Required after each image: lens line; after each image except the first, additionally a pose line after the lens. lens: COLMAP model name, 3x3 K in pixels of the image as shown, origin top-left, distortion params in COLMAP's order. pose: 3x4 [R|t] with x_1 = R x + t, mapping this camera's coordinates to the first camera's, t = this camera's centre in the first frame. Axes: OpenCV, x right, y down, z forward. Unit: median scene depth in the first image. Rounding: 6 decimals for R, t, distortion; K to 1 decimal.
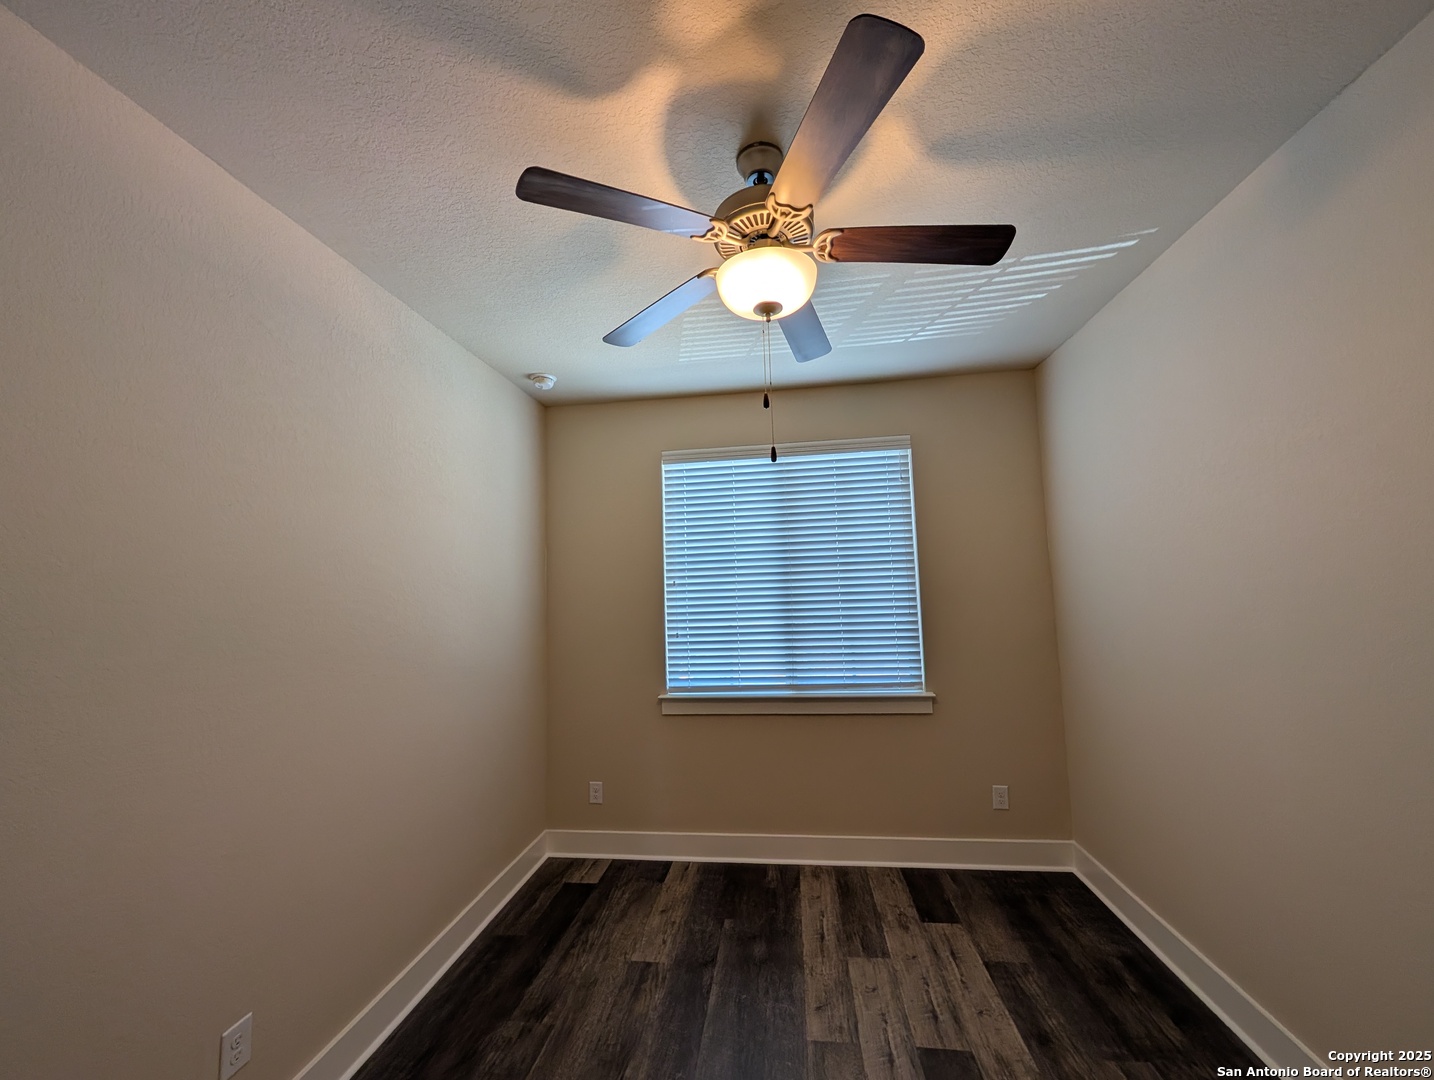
lens RADIAL K [[541.6, 0, 714.4], [0, 541.6, 541.8], [0, 0, 1]] dist [0.000405, -0.000094]
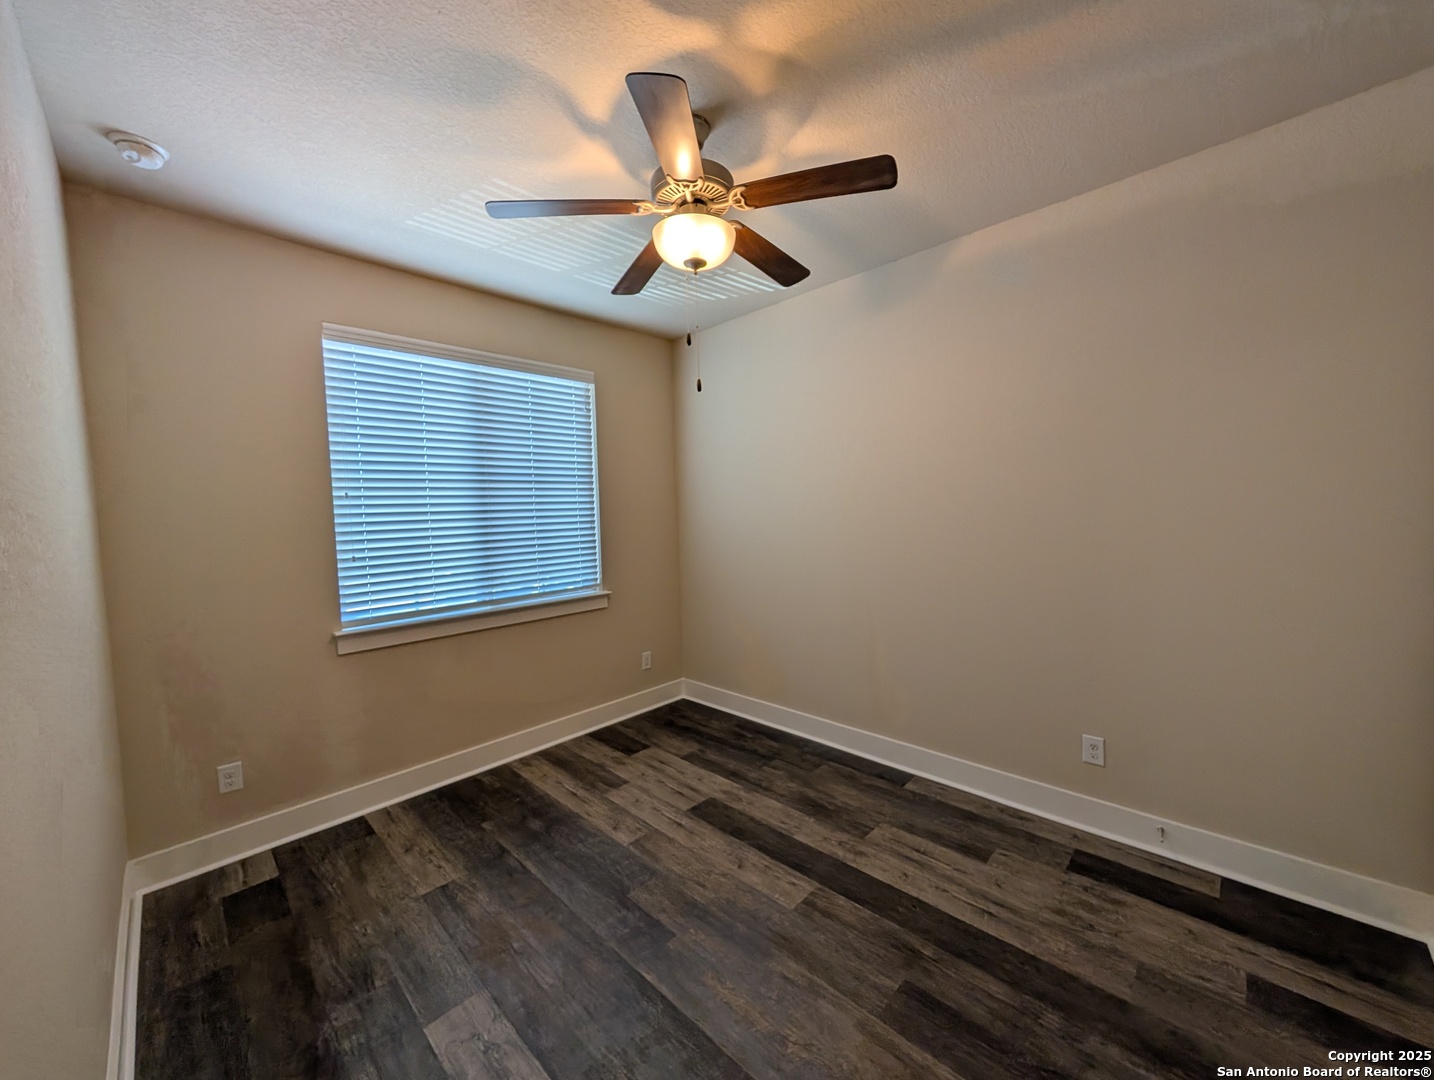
lens RADIAL K [[541.6, 0, 721.8], [0, 541.6, 542.1], [0, 0, 1]] dist [0.000405, -0.000094]
pose [[0.599049, -0.035488, 0.799926, -0.464227], [-0.063444, 0.993773, 0.091600, 0.043695], [-0.798195, -0.105624, 0.593067, 0.082520]]
